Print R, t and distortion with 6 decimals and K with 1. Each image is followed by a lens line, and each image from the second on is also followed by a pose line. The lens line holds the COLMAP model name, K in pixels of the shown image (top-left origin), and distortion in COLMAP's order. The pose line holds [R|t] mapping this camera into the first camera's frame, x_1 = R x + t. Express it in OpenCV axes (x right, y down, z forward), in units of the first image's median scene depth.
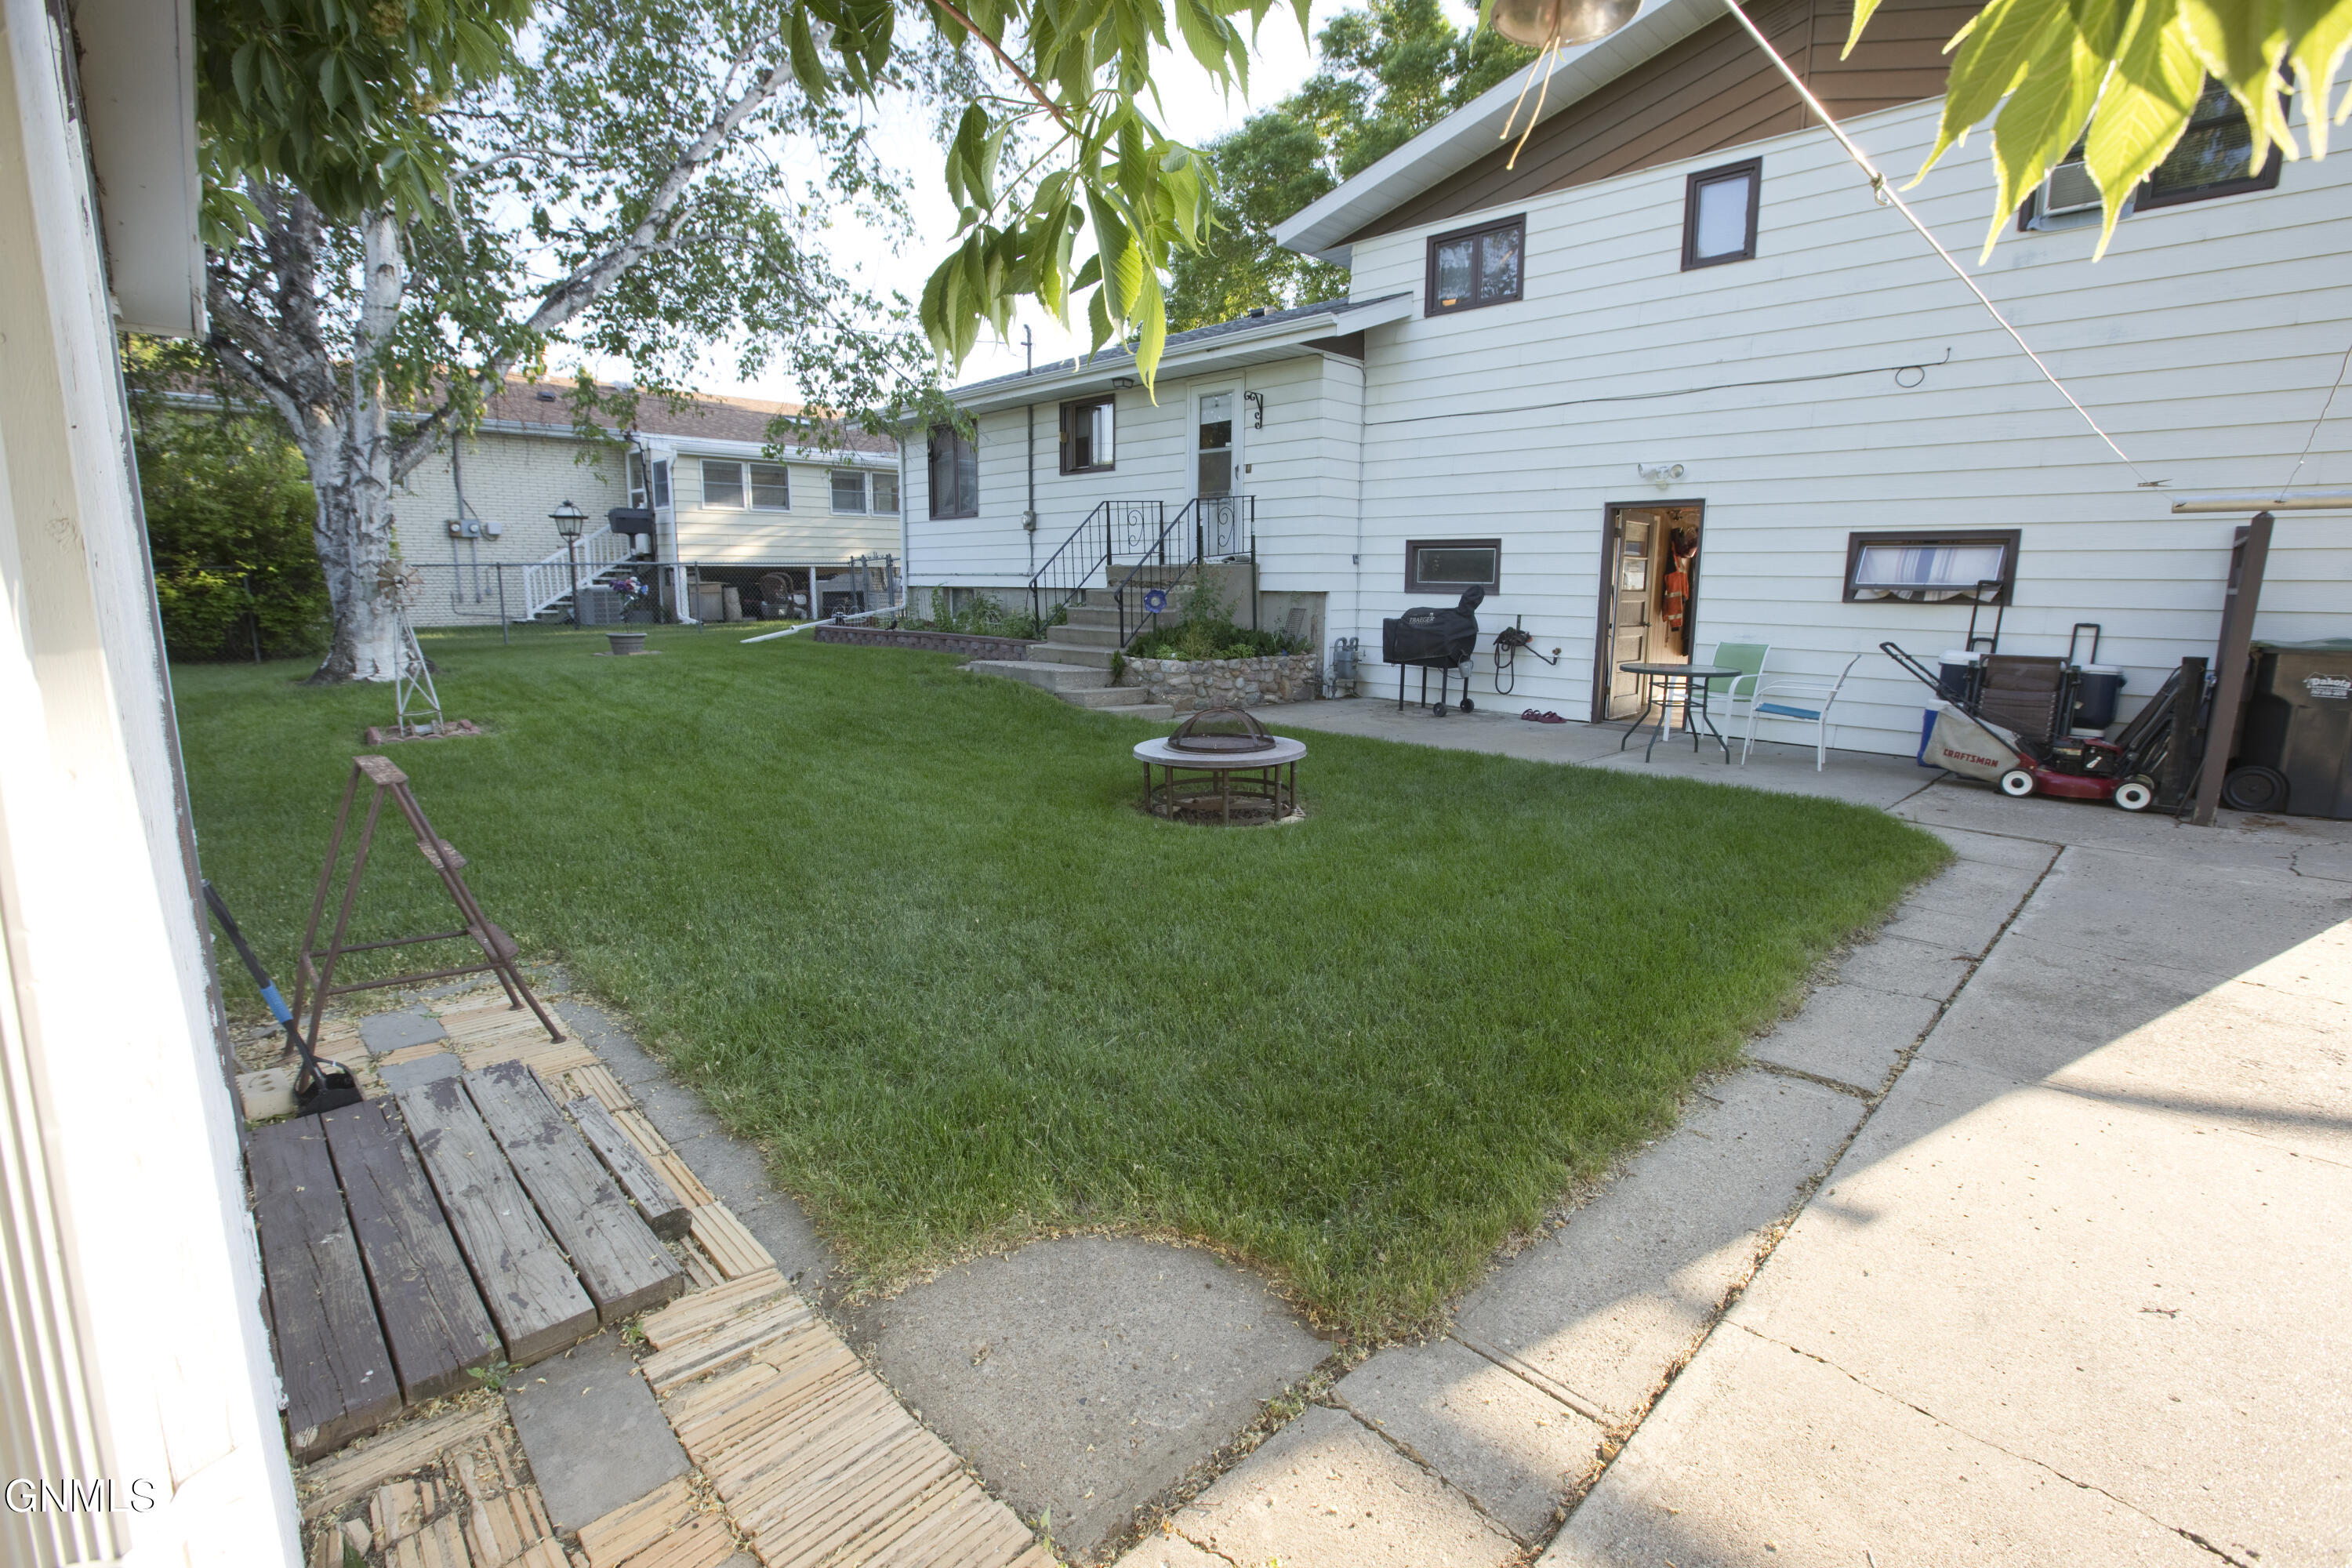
lens RADIAL K [[1066.5, 0, 1170.8], [0, 1066.5, 776.0], [0, 0, 1]] dist [-0.057310, 0.021428]
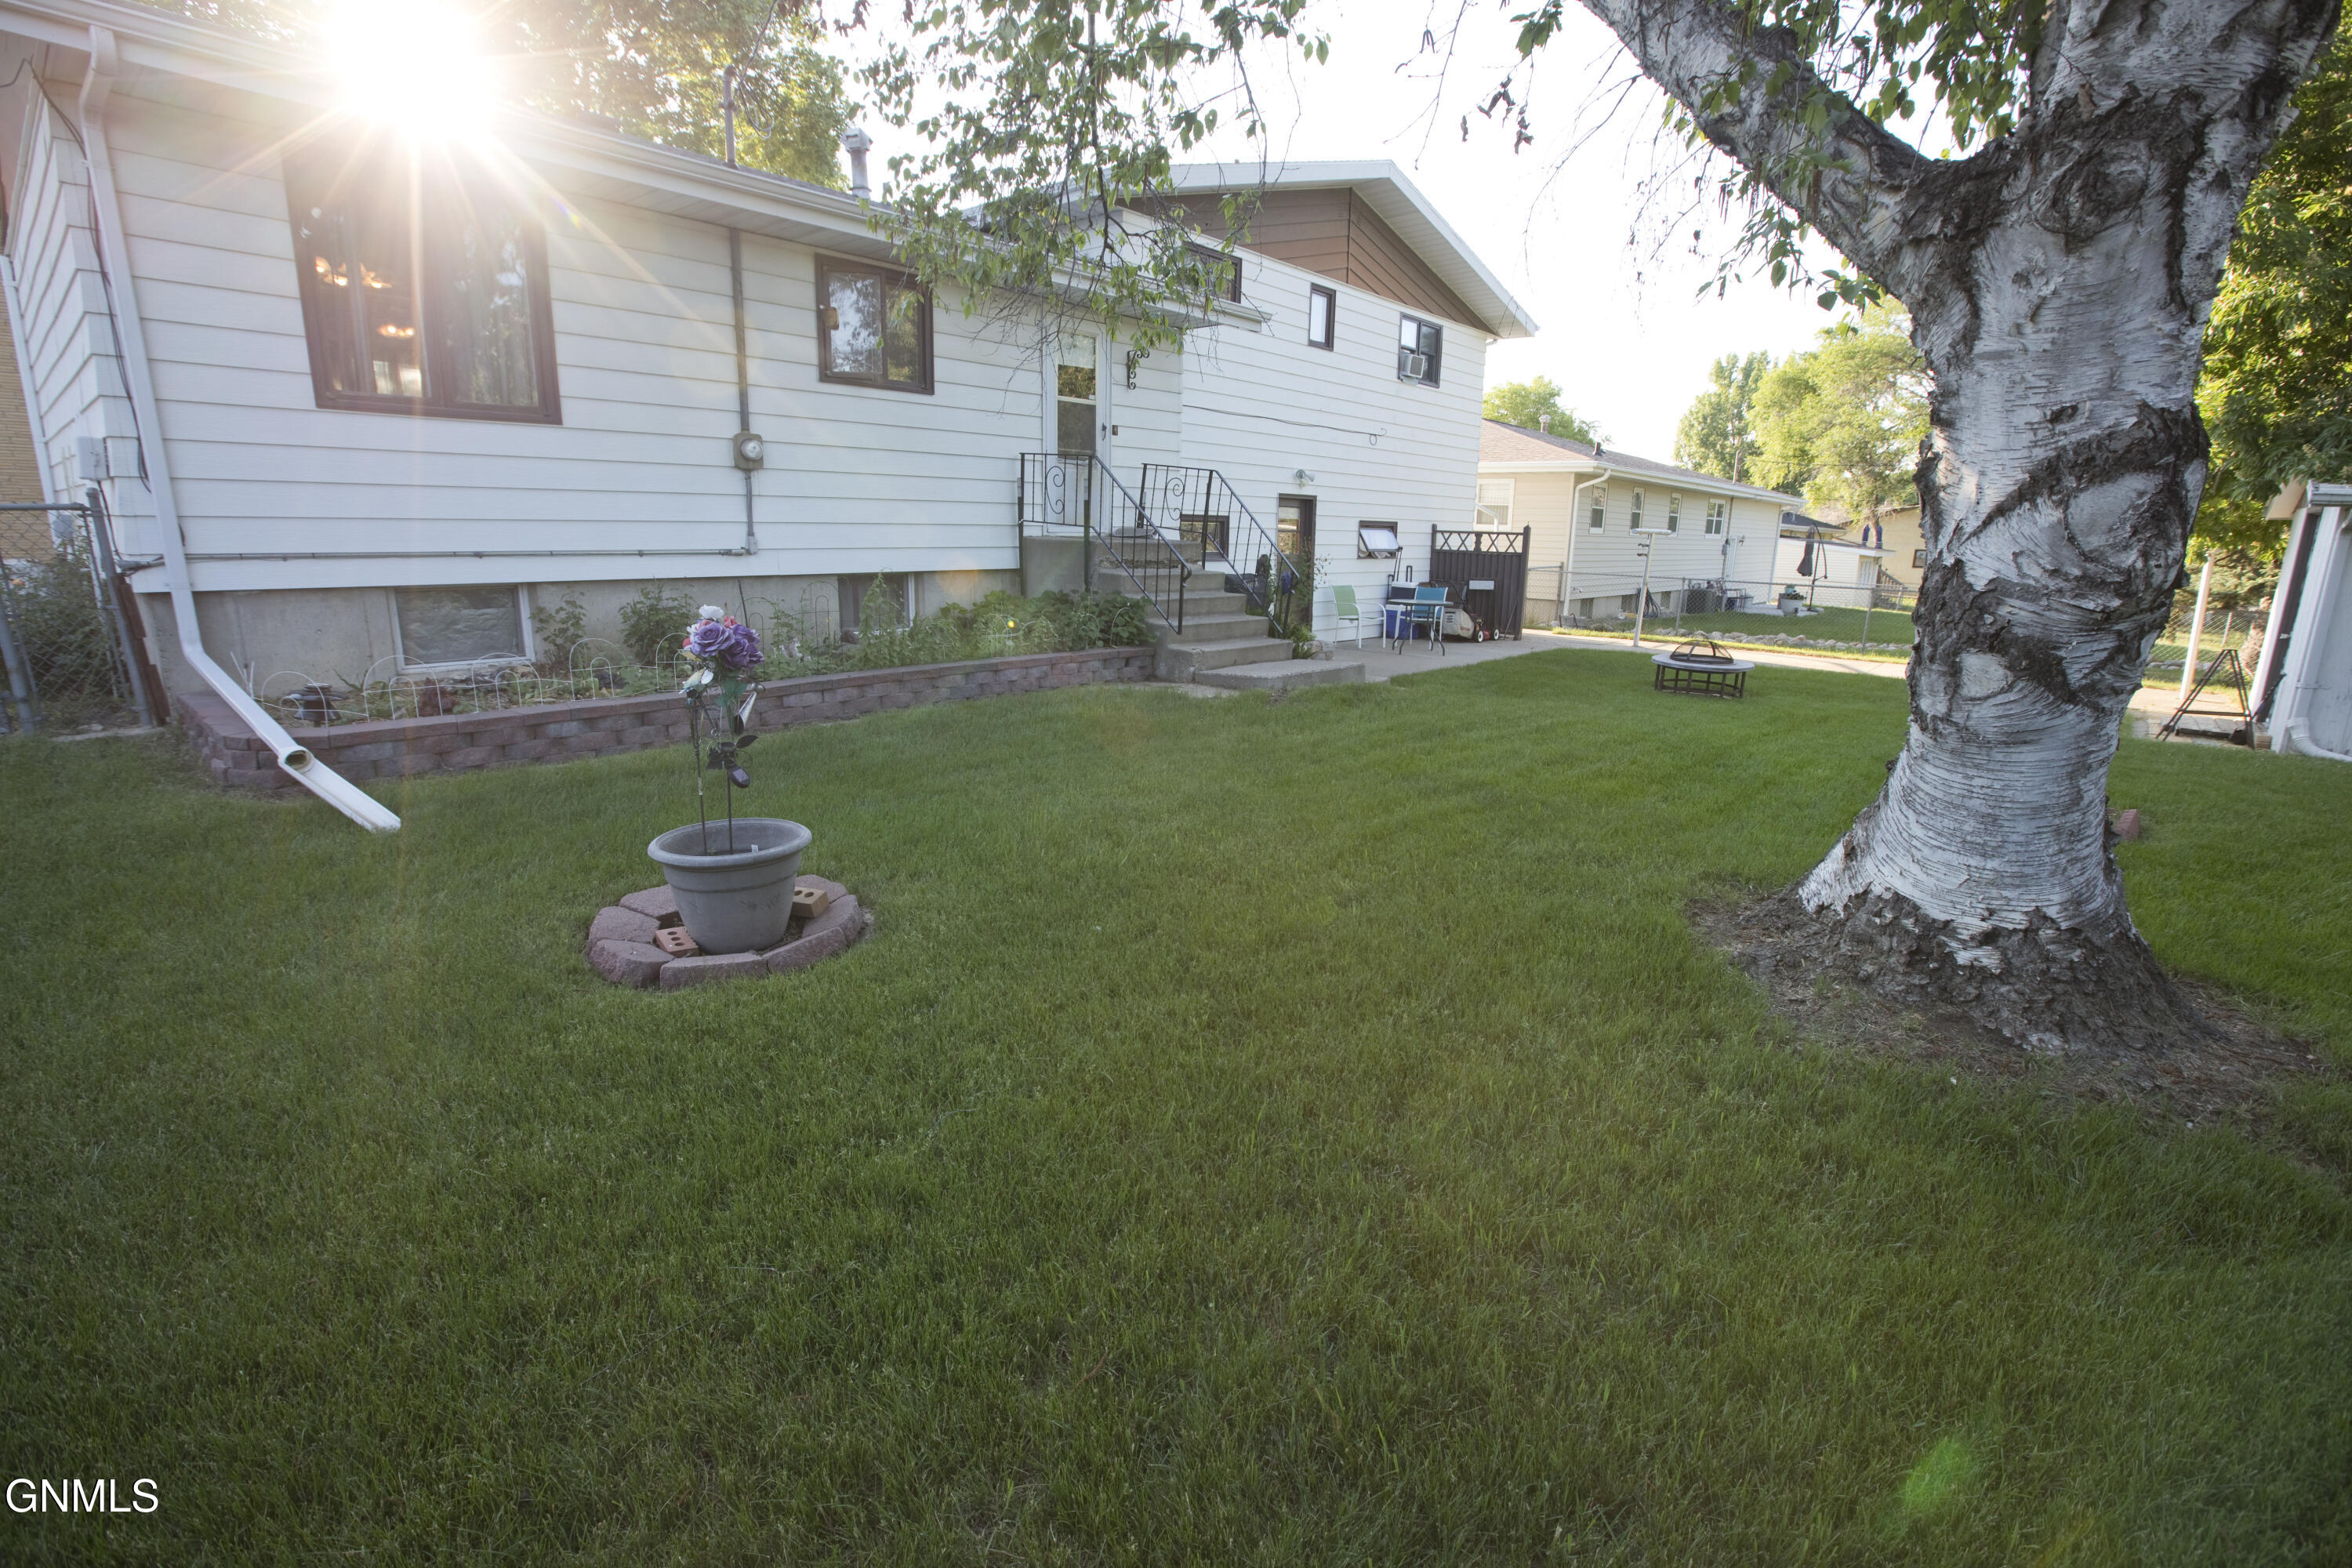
lens RADIAL K [[1066.5, 0, 1170.8], [0, 1066.5, 776.0], [0, 0, 1]] dist [-0.057310, 0.021428]
pose [[-0.072119, -0.233535, 0.969670, -1.006531], [0.162912, 0.956387, 0.242452, -0.253417], [-0.984001, 0.175456, -0.030928, 1.193665]]
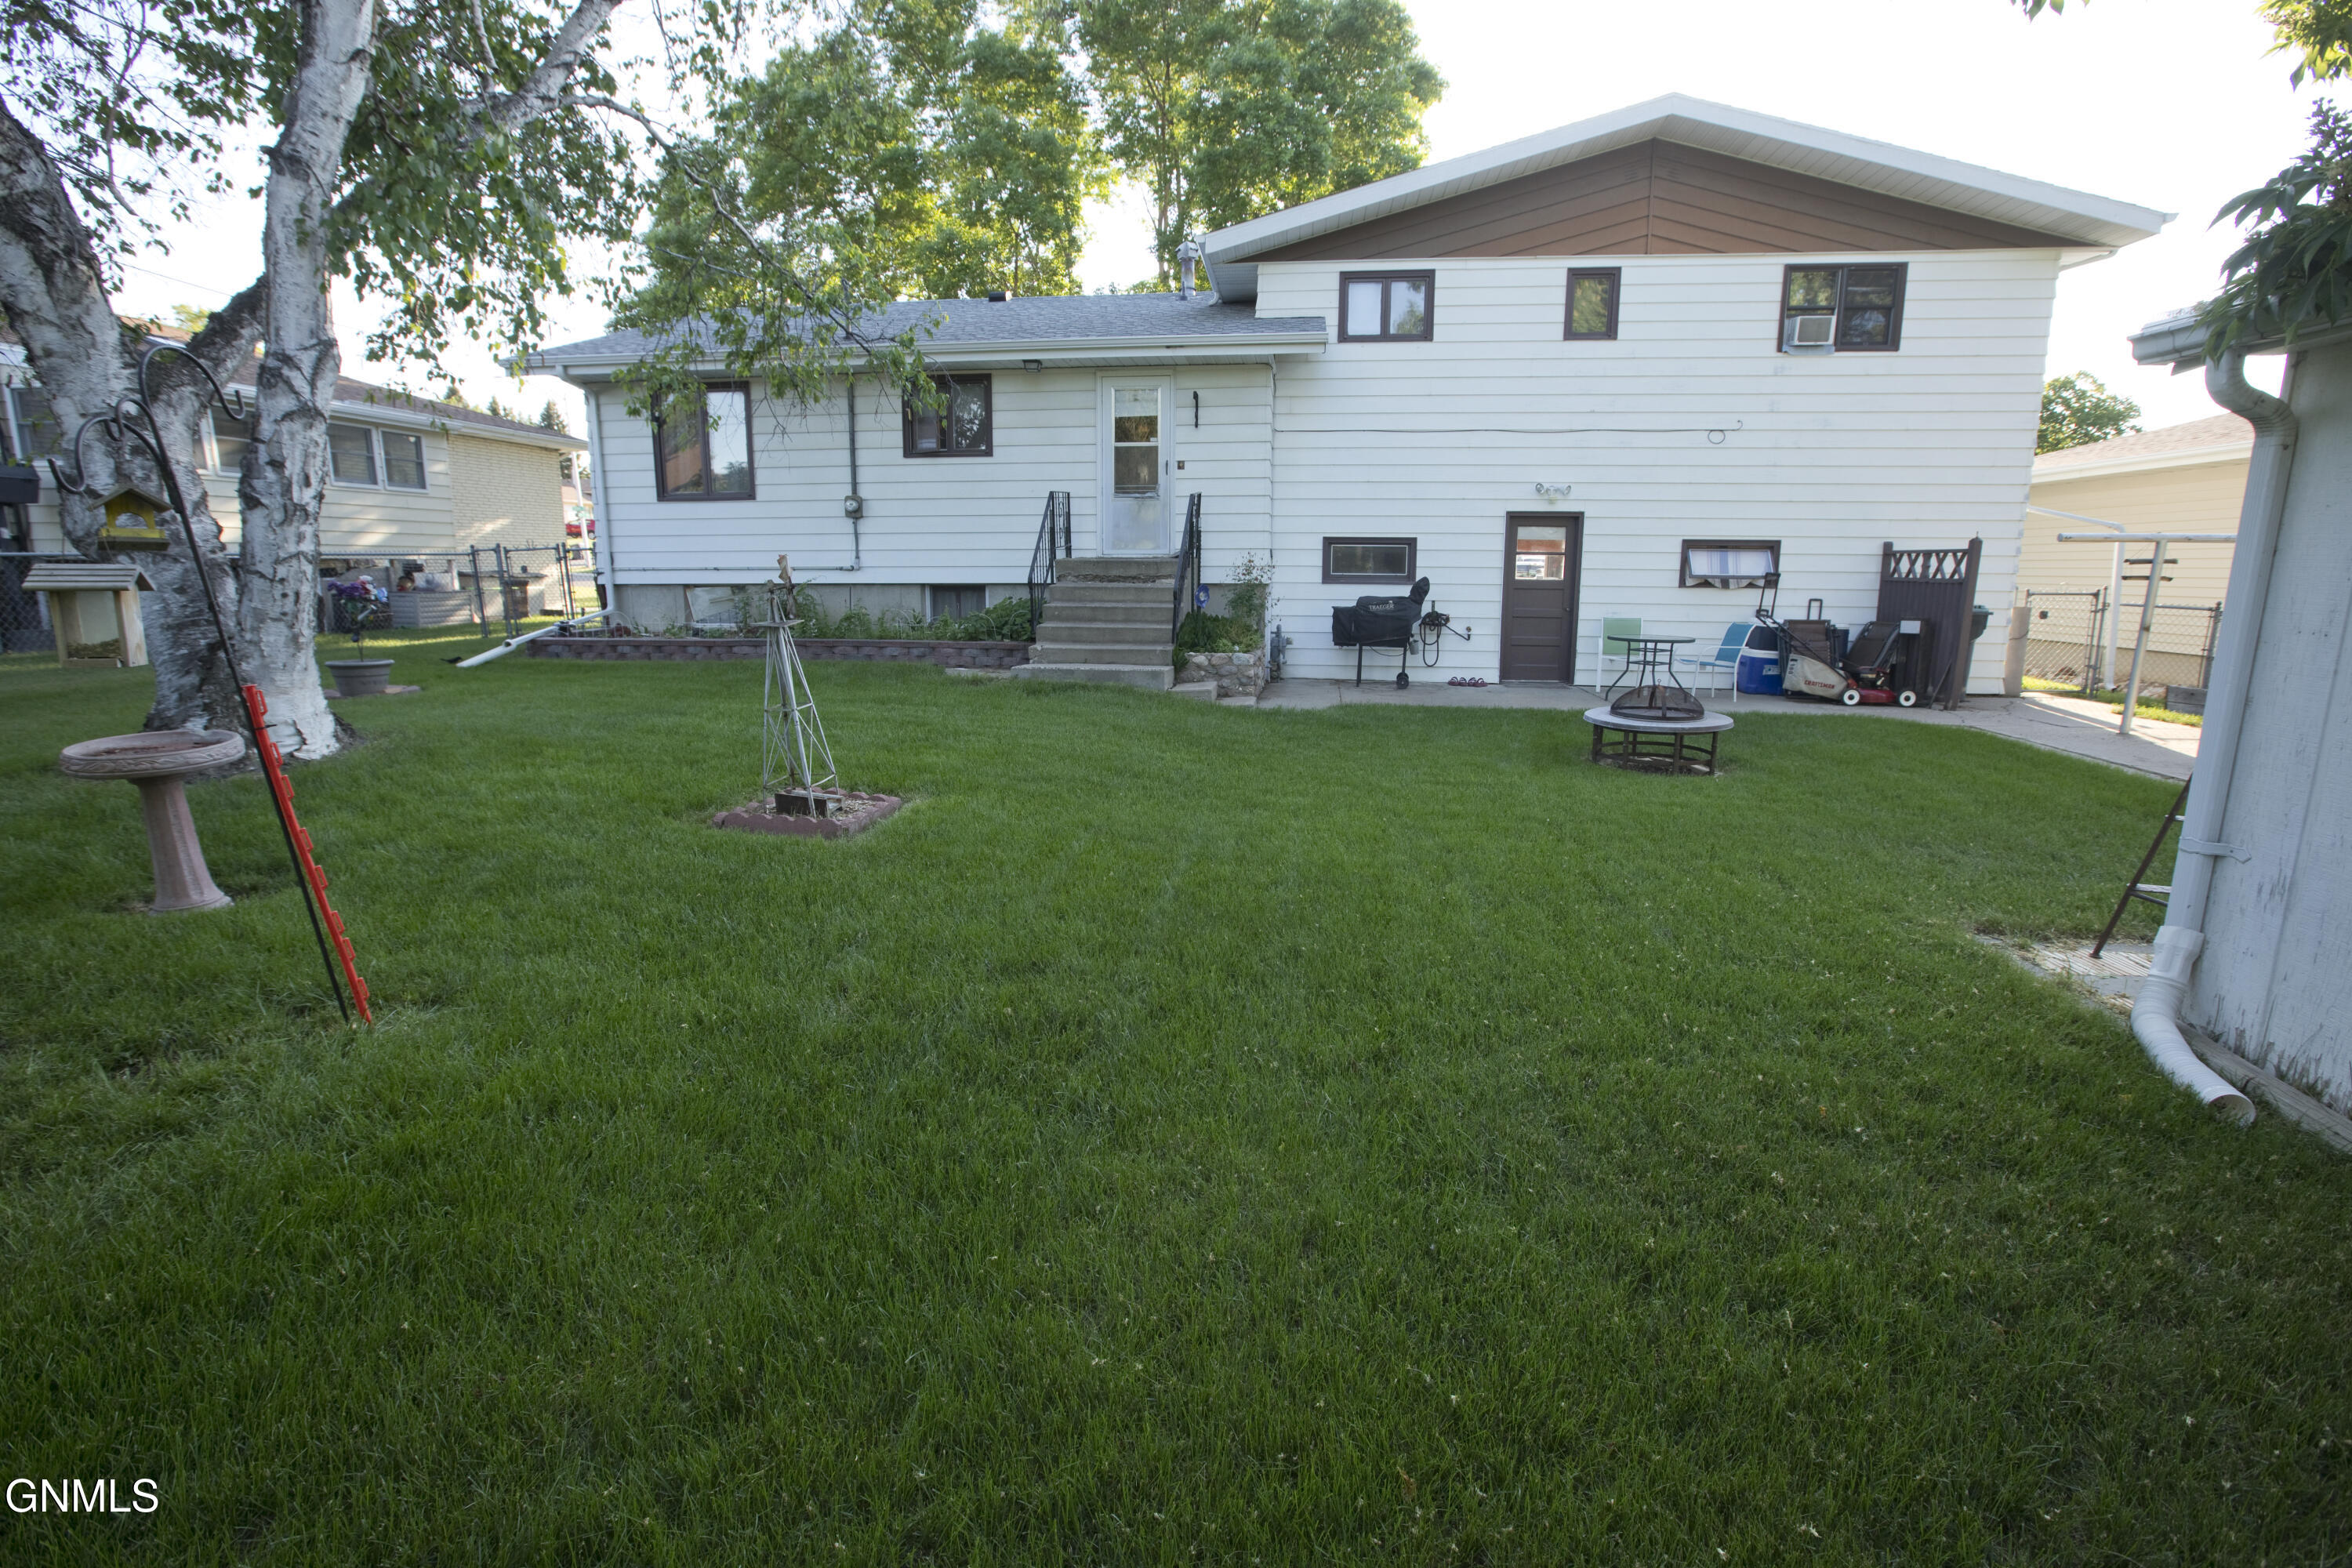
lens RADIAL K [[1066.5, 0, 1170.8], [0, 1066.5, 776.0], [0, 0, 1]] dist [-0.057310, 0.021428]
pose [[0.785035, -0.123194, 0.607078, -0.689836], [0.114270, 0.992006, 0.053541, -0.053401], [-0.608821, 0.027340, 0.792836, 0.226864]]
